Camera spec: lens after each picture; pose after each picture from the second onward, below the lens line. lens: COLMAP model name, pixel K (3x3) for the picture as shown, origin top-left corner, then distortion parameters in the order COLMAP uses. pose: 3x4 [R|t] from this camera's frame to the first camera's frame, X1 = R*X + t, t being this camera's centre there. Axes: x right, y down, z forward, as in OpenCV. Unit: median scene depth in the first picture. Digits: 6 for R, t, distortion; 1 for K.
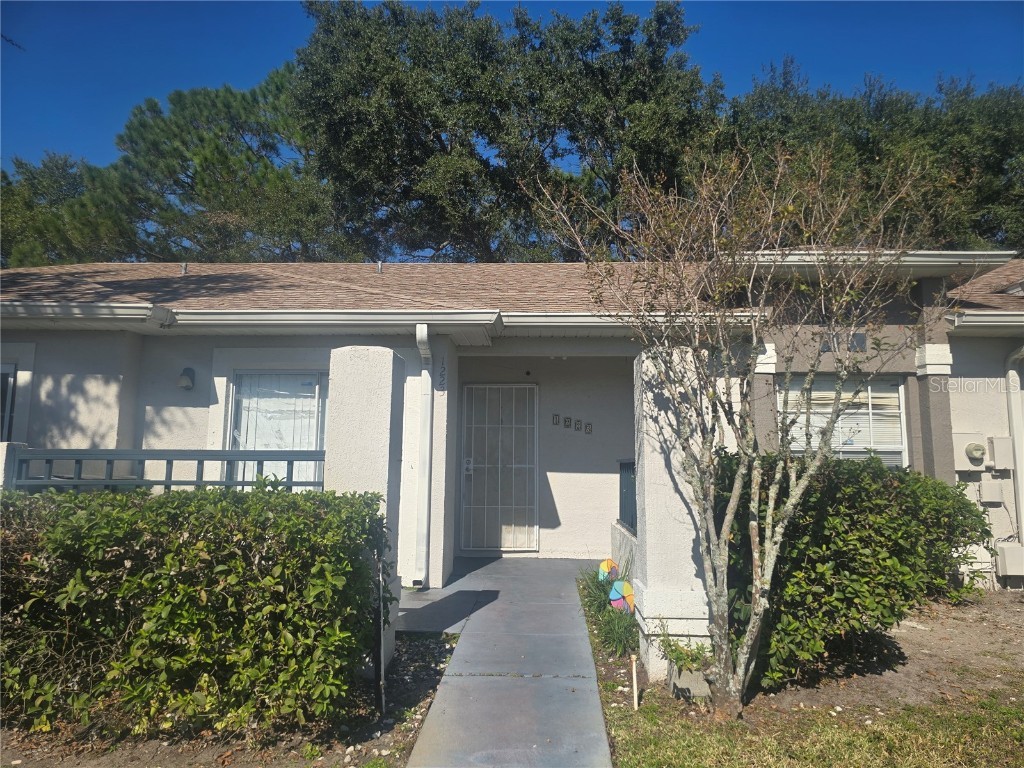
lens RADIAL K [[669.0, 0, 512.0], [0, 669.0, 384.0], [0, 0, 1]] dist [0.030902, -0.023511]
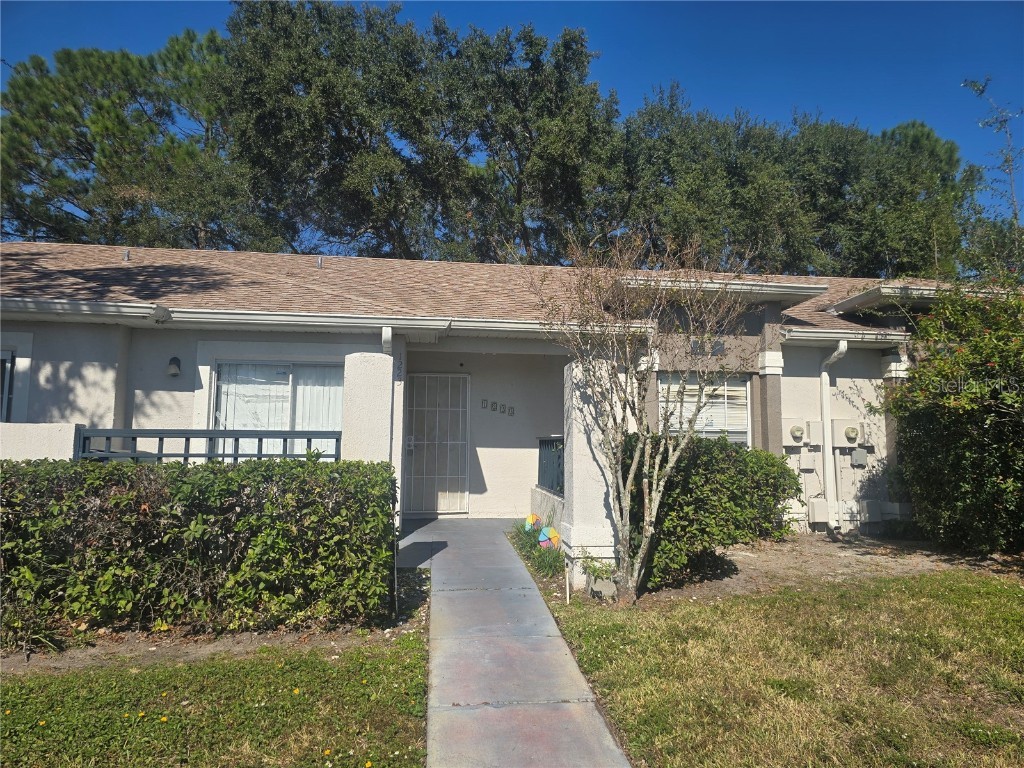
lens RADIAL K [[669.0, 0, 512.0], [0, 669.0, 384.0], [0, 0, 1]] dist [0.030902, -0.023511]
pose [[0.985985, 0.014877, 0.166171, -0.106186], [-0.020652, 0.999239, 0.033078, -0.029517], [-0.165553, -0.036046, 0.985542, -0.238653]]
